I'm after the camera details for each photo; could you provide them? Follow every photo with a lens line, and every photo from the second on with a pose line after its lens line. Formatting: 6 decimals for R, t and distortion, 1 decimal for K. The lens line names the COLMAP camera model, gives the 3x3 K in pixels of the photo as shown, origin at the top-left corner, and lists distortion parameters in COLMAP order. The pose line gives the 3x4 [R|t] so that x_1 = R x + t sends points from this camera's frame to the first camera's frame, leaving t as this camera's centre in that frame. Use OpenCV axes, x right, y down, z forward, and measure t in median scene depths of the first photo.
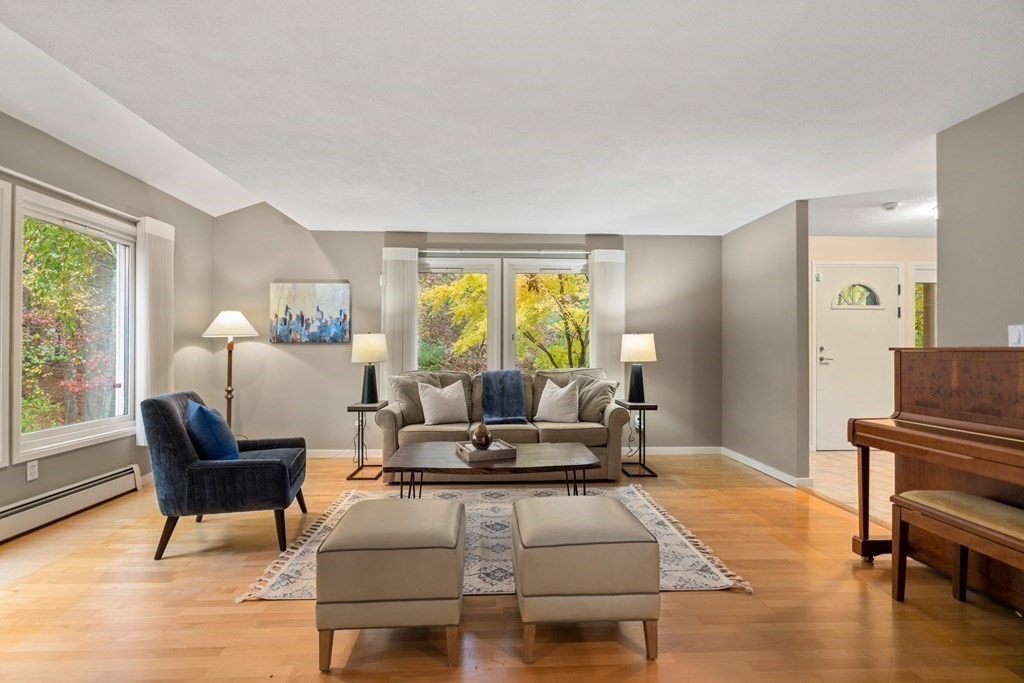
lens RADIAL K [[462.8, 0, 512.0], [0, 462.8, 341.5], [0, 0, 1]] dist [0.000059, -0.000088]
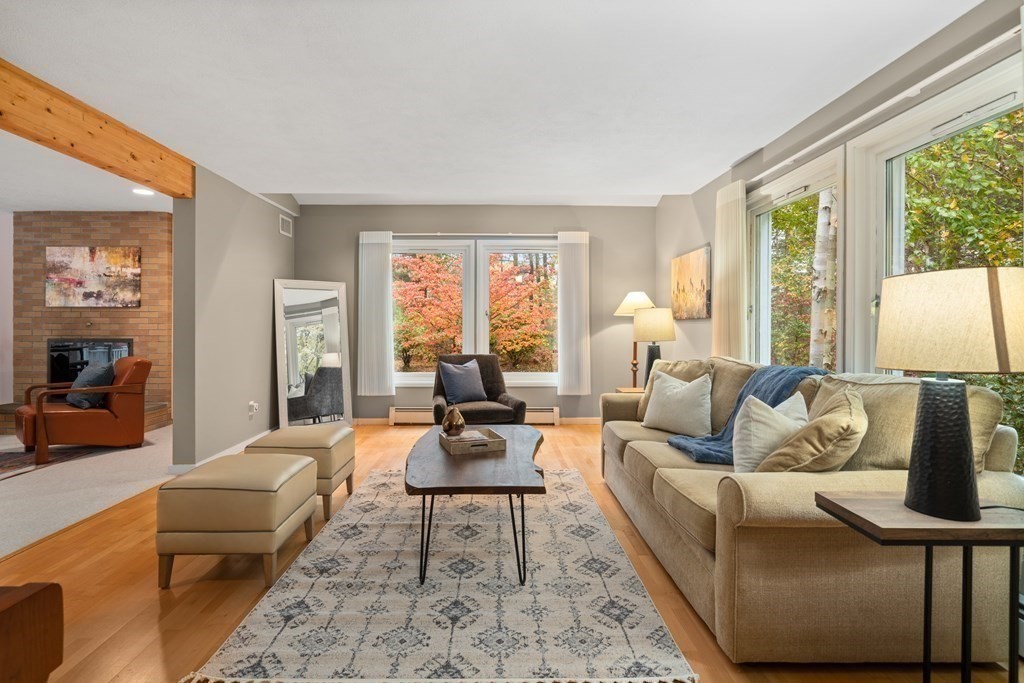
lens RADIAL K [[495.4, 0, 506.9], [0, 495.4, 325.9], [0, 0, 1]] dist [-0.001259, -0.000304]
pose [[-0.039428, -0.002546, -0.999219, 0.587875], [0.012951, 0.999911, -0.003059, 0.015197], [0.999138, -0.013062, -0.039391, 0.746431]]
